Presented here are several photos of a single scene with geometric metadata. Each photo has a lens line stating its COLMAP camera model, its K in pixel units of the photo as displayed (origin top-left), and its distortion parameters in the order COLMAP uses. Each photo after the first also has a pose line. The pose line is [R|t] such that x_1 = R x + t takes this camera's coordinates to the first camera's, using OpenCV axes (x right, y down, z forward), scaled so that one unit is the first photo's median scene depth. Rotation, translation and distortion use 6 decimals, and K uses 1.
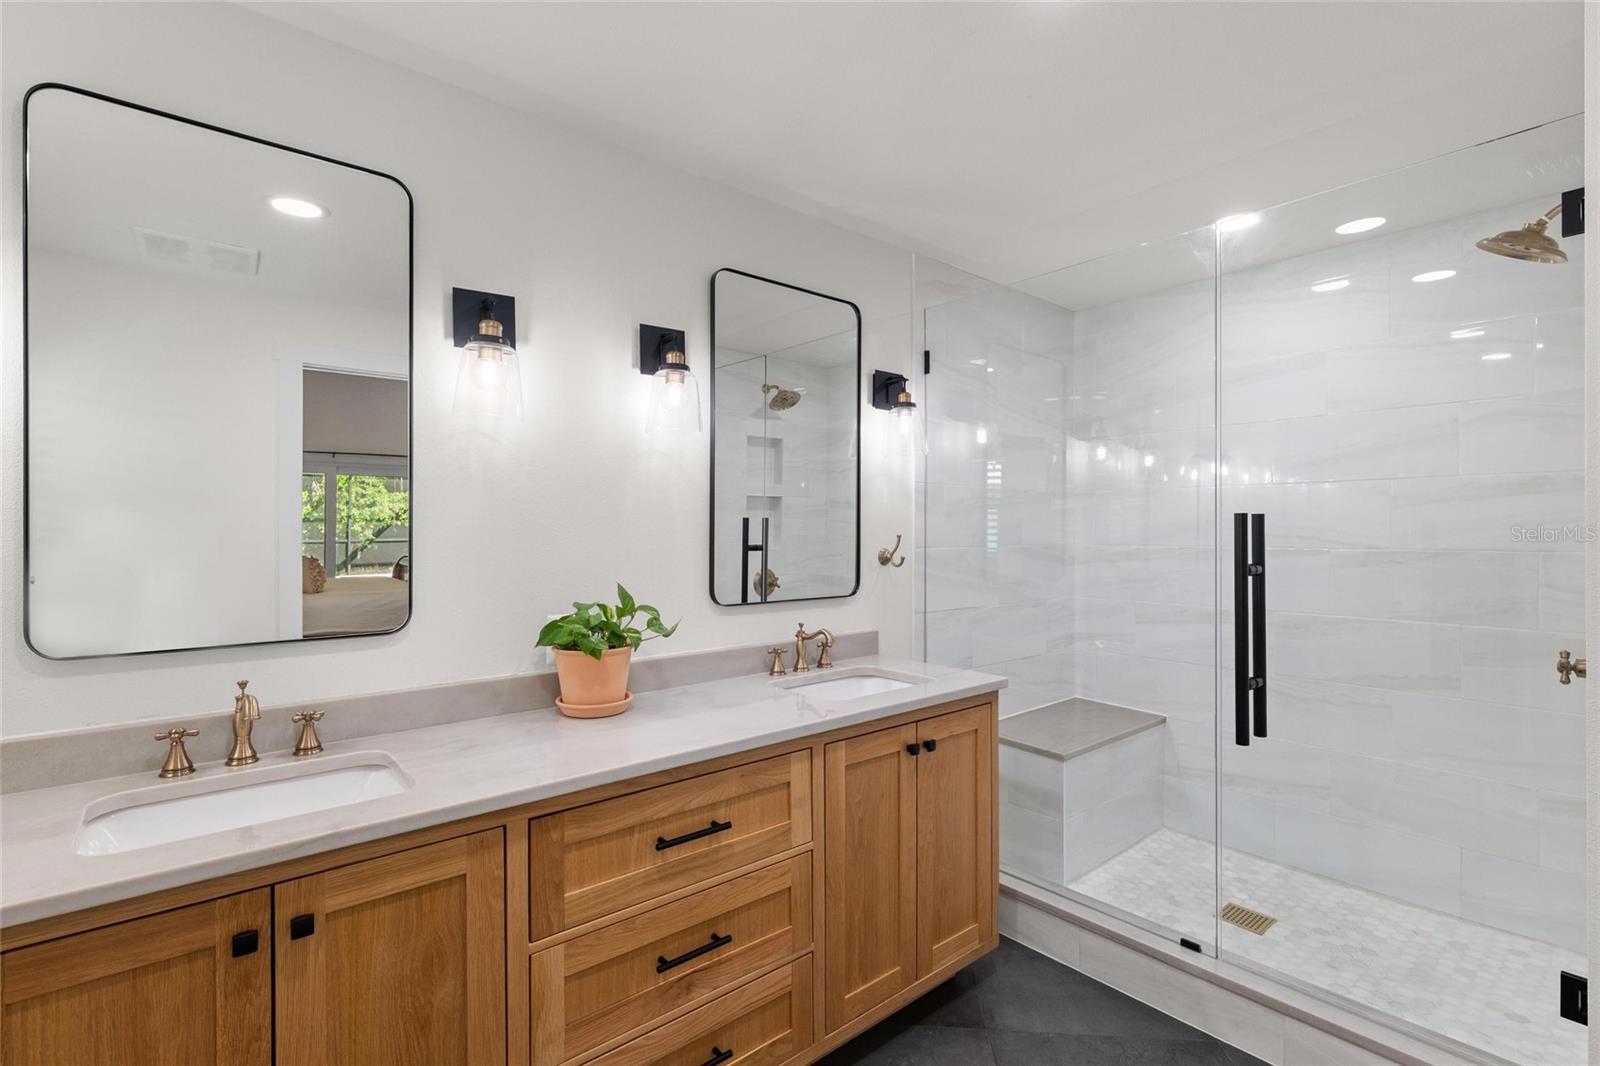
lens RADIAL K [[741.1, 0, 800.6], [0, 741.1, 531.7], [0, 0, 1]] dist [-0.000555, 0.000201]
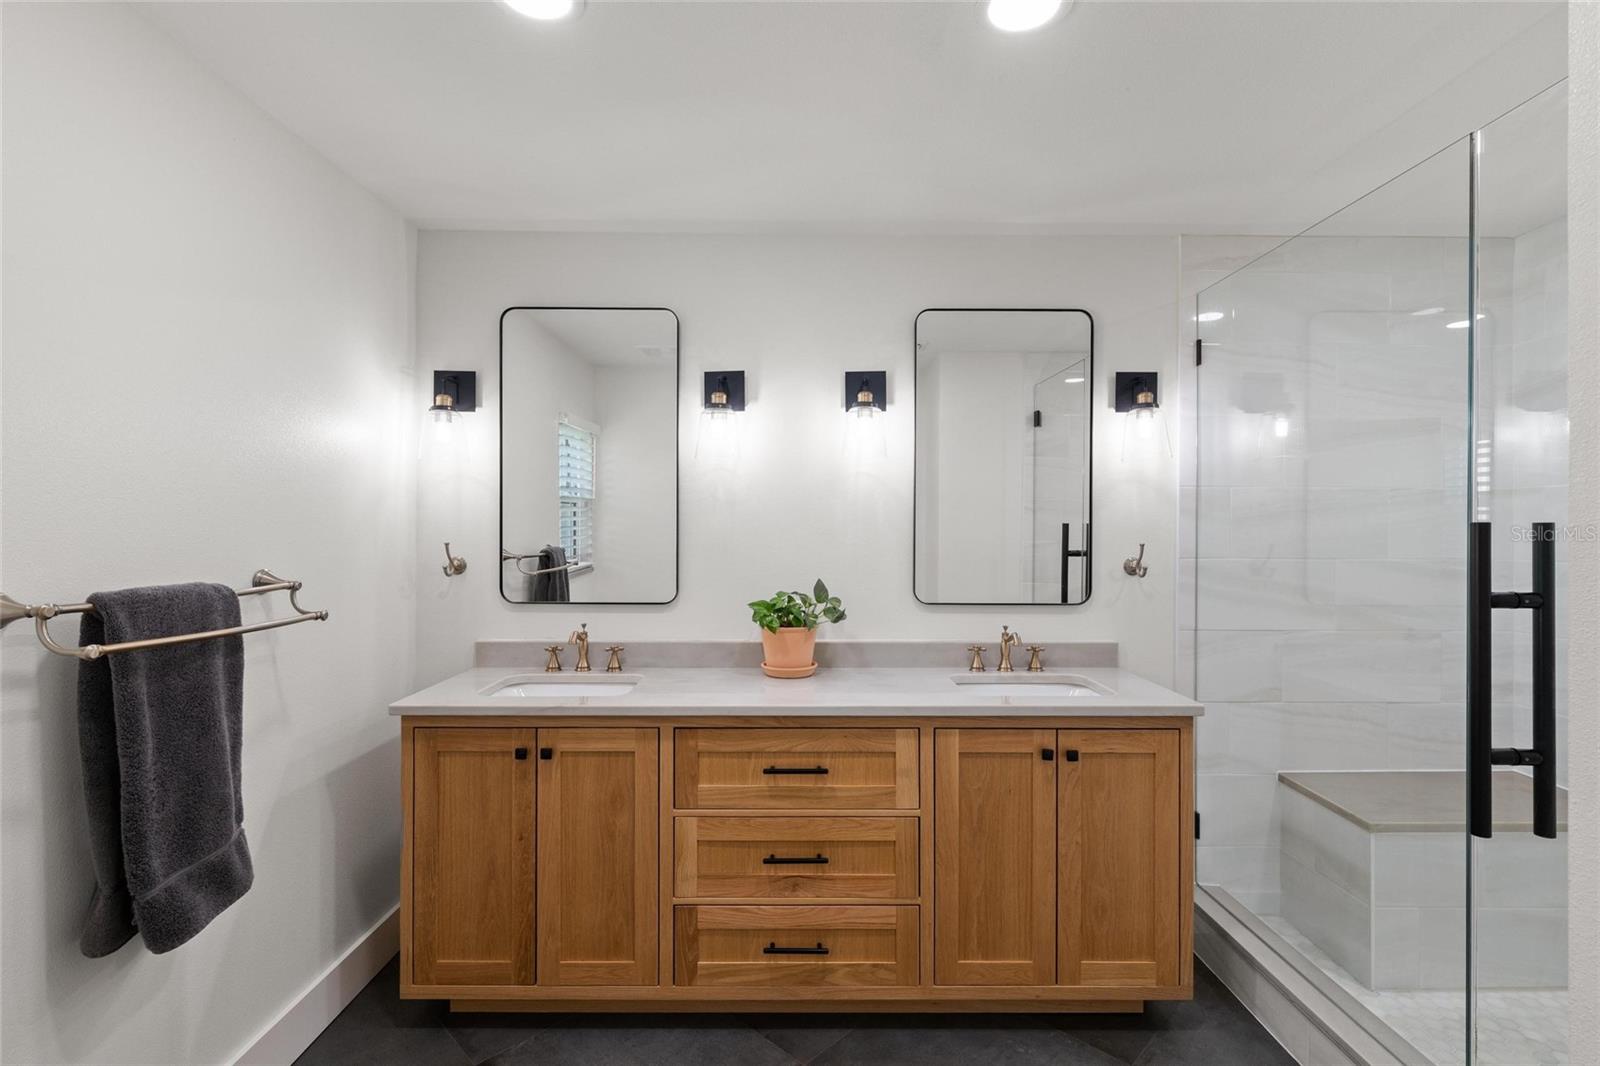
lens RADIAL K [[741.1, 0, 802.0], [0, 741.1, 531.2], [0, 0, 1]] dist [-0.000555, 0.000201]
pose [[0.765139, 0.004434, -0.643850, 0.610923], [-0.004988, 0.999987, 0.000958, -0.015436], [0.643845, 0.002478, 0.765152, -0.001515]]
